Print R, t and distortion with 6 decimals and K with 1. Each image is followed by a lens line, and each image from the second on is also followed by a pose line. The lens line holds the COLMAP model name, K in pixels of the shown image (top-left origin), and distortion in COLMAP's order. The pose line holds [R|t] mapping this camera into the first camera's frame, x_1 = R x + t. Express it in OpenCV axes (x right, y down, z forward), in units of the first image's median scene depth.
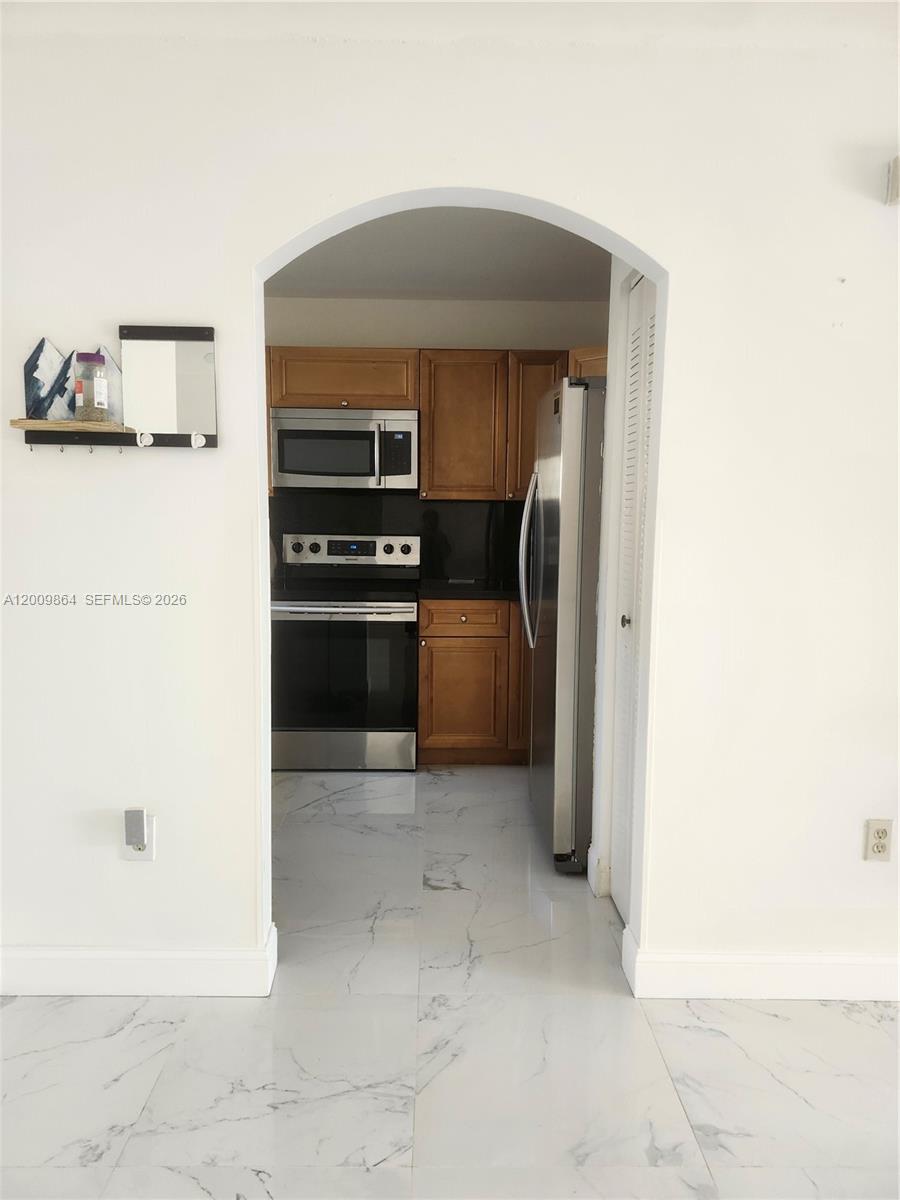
lens RADIAL K [[828.1, 0, 470.8], [0, 828.1, 603.0], [0, 0, 1]] dist [0.004194, 0.000911]
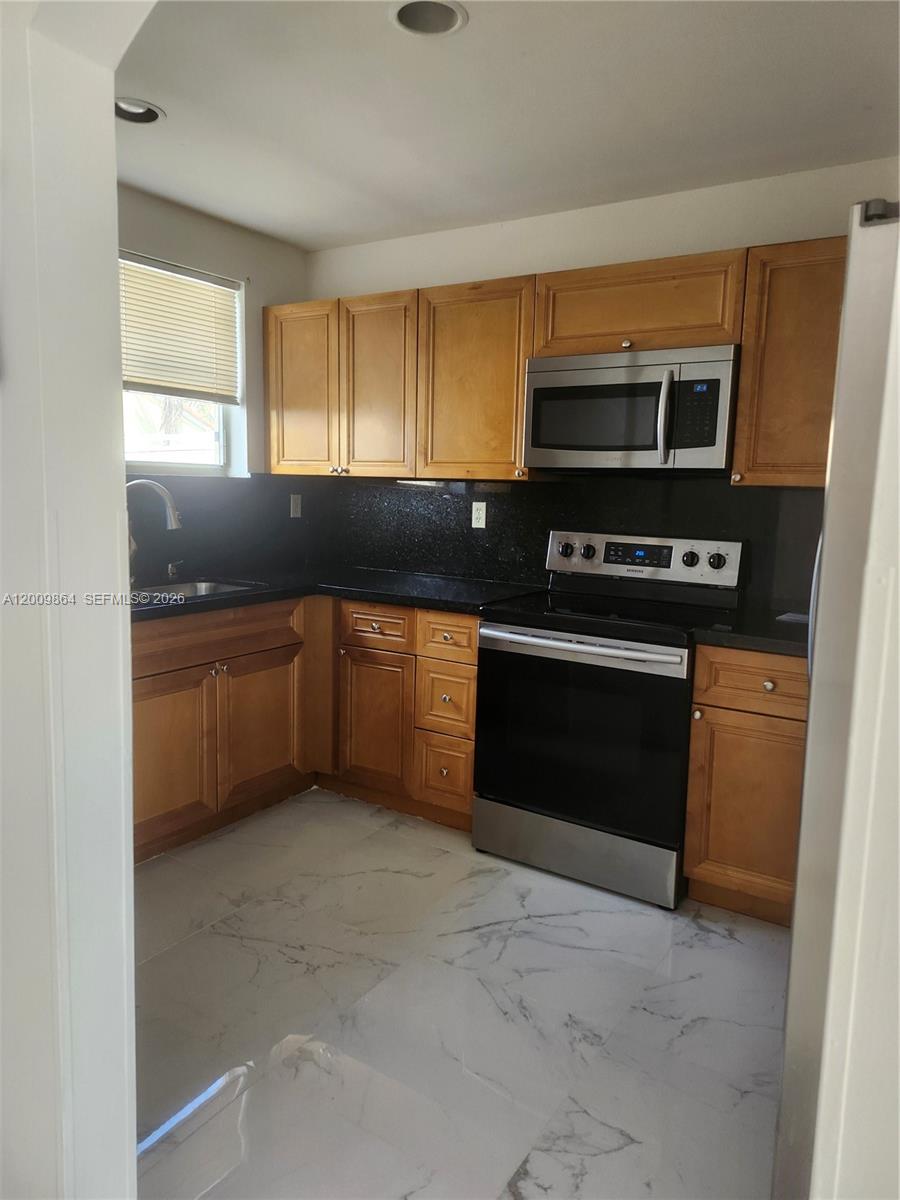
lens RADIAL K [[832.7, 0, 452.4], [0, 832.7, 580.0], [0, 0, 1]] dist [0.007711, 0.000941]
pose [[0.810958, 0.074593, -0.580331, 0.144378], [-0.080628, 0.996625, 0.015431, -0.045848], [0.579523, 0.034277, 0.814235, 0.362320]]
